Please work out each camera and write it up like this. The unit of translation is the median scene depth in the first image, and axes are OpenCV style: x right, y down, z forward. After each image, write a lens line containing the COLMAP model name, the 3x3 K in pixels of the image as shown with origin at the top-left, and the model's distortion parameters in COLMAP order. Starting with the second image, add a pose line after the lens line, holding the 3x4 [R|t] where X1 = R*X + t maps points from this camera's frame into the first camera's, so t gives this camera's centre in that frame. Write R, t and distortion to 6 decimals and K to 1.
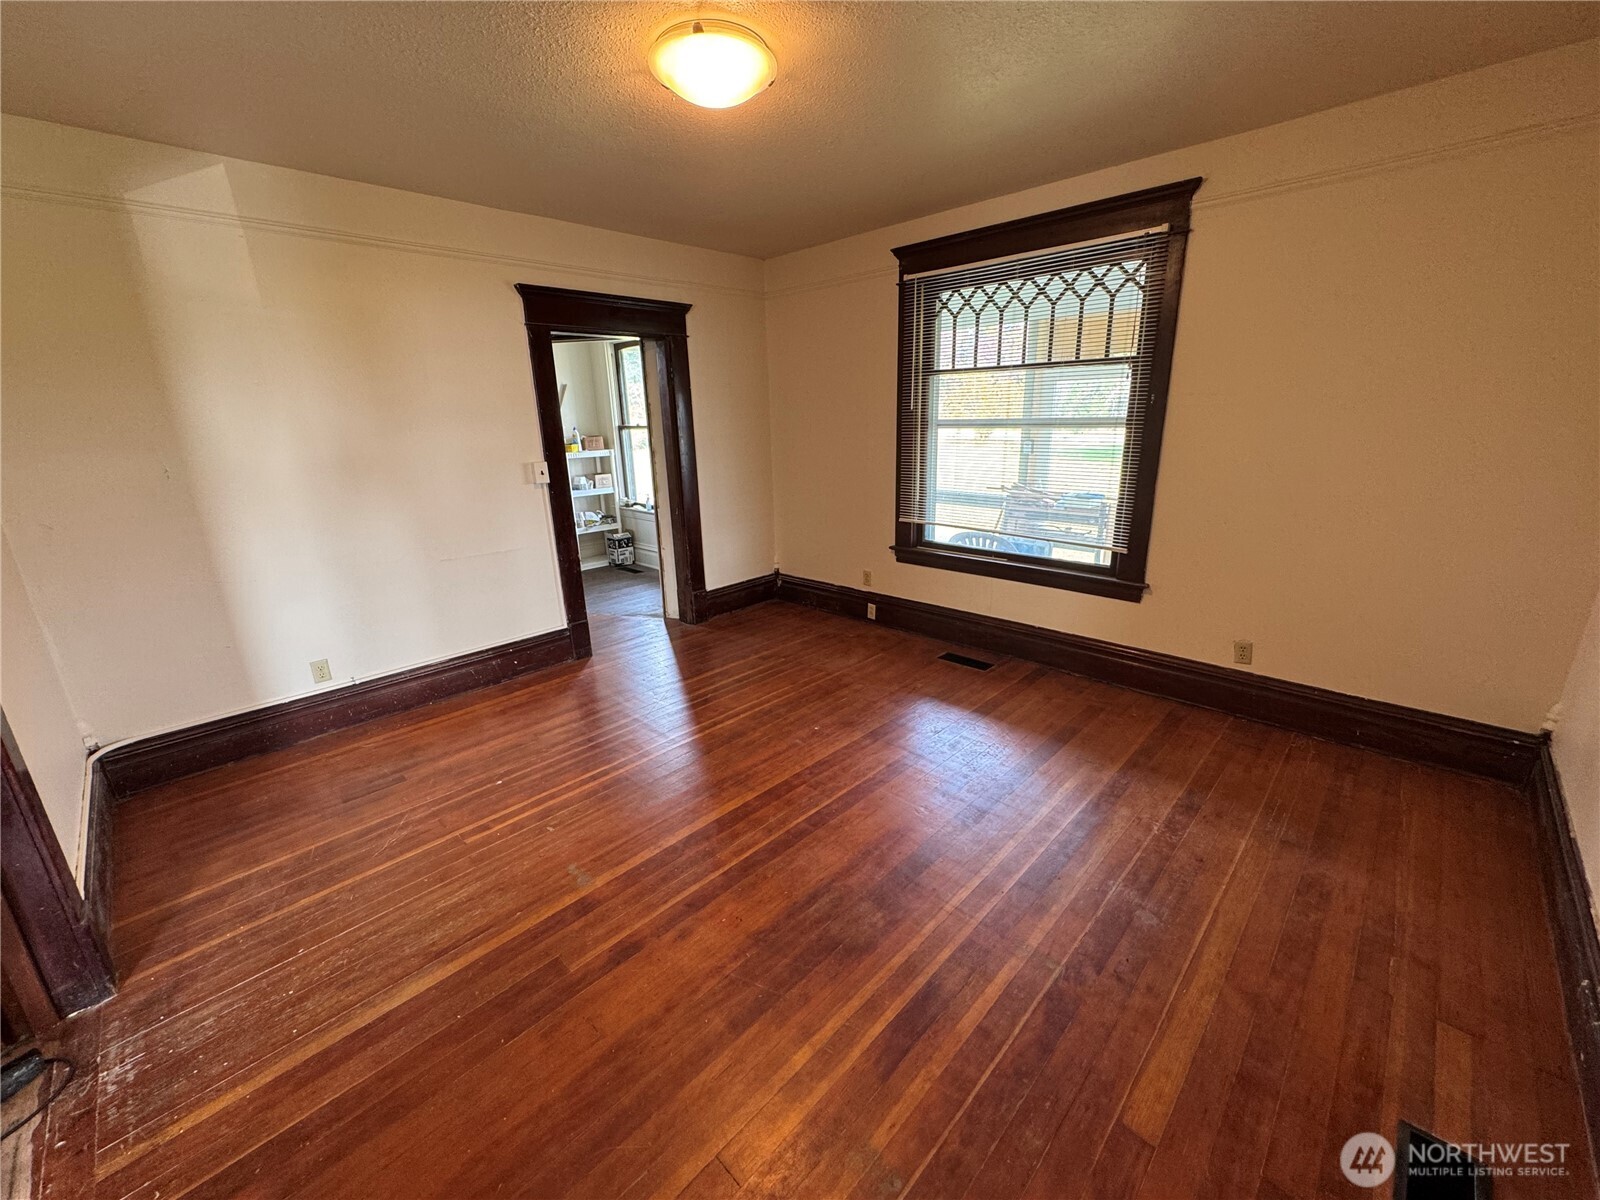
lens RADIAL K [[639.5, 0, 800.0], [0, 639.5, 600.0], [0, 0, 1]] dist [-0.001503, 0.000191]
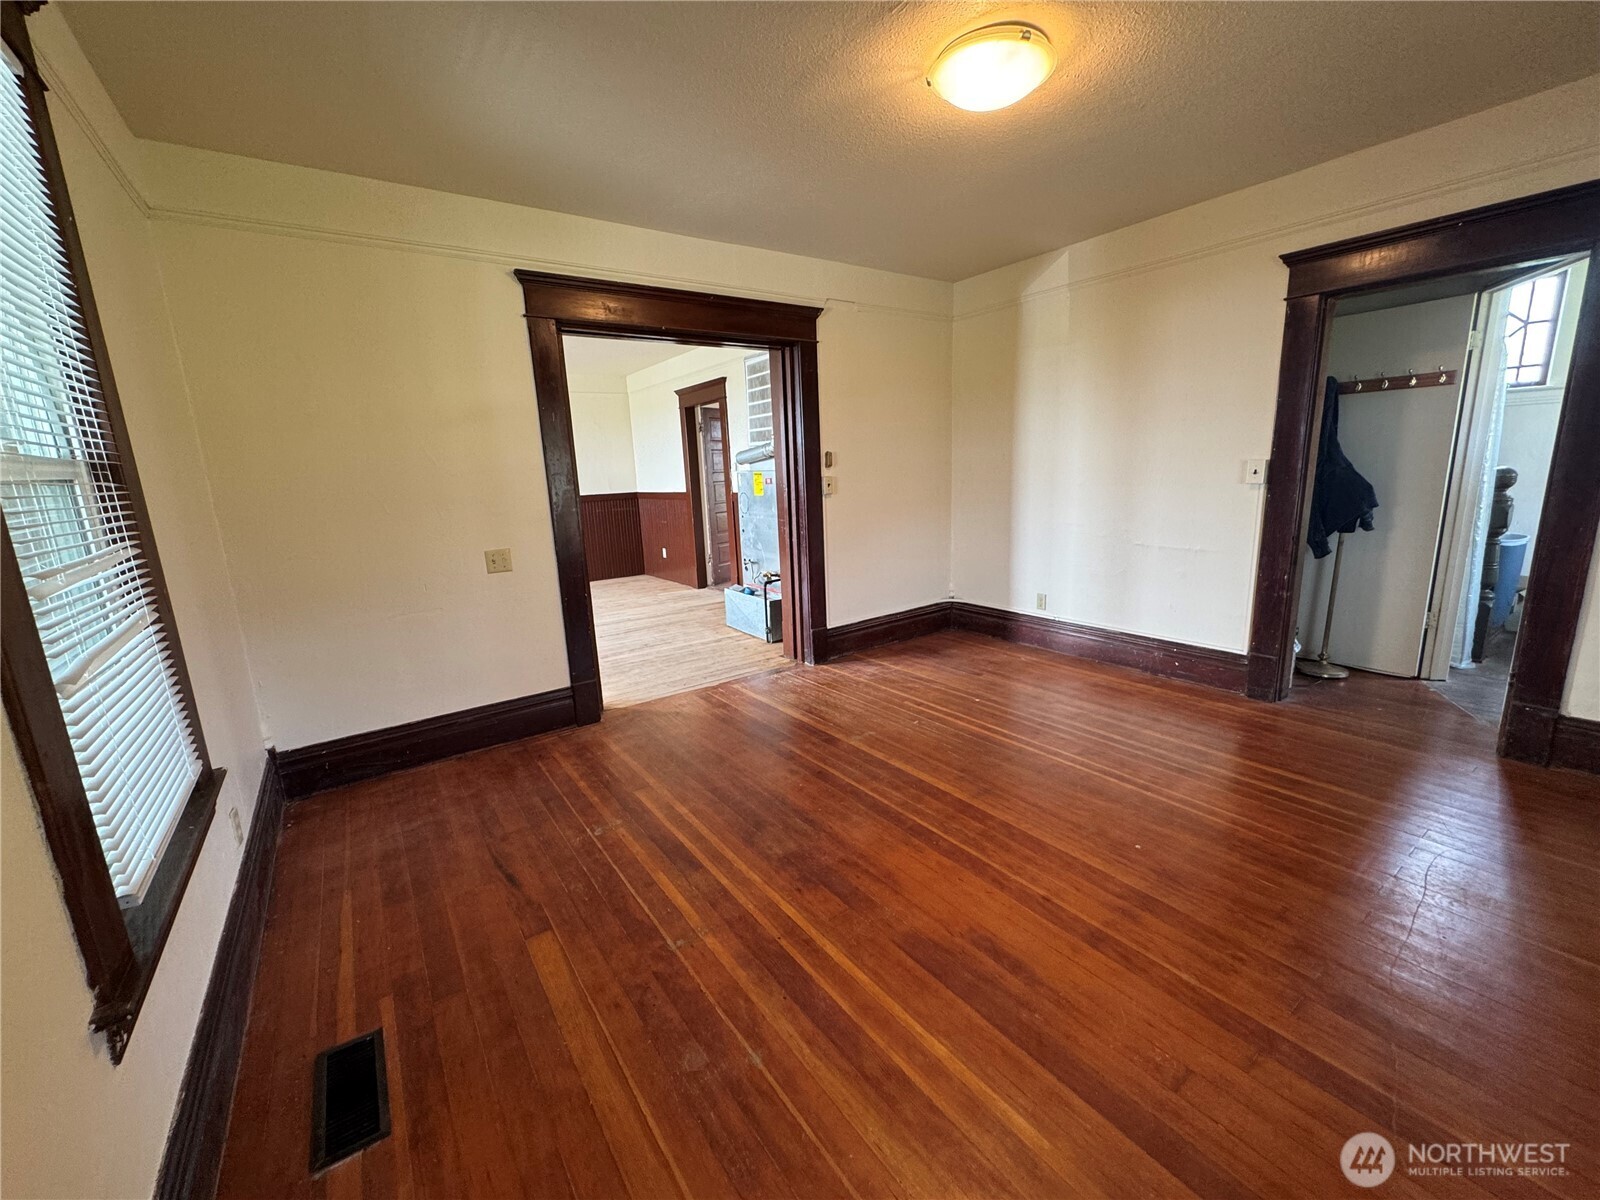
lens RADIAL K [[639.5, 0, 800.0], [0, 639.5, 600.0], [0, 0, 1]] dist [-0.001503, 0.000191]
pose [[-0.173048, 0.236667, -0.956056, 0.879247], [-0.233948, 0.933042, 0.273315, -0.195149], [0.956725, 0.270964, -0.106093, 0.829615]]
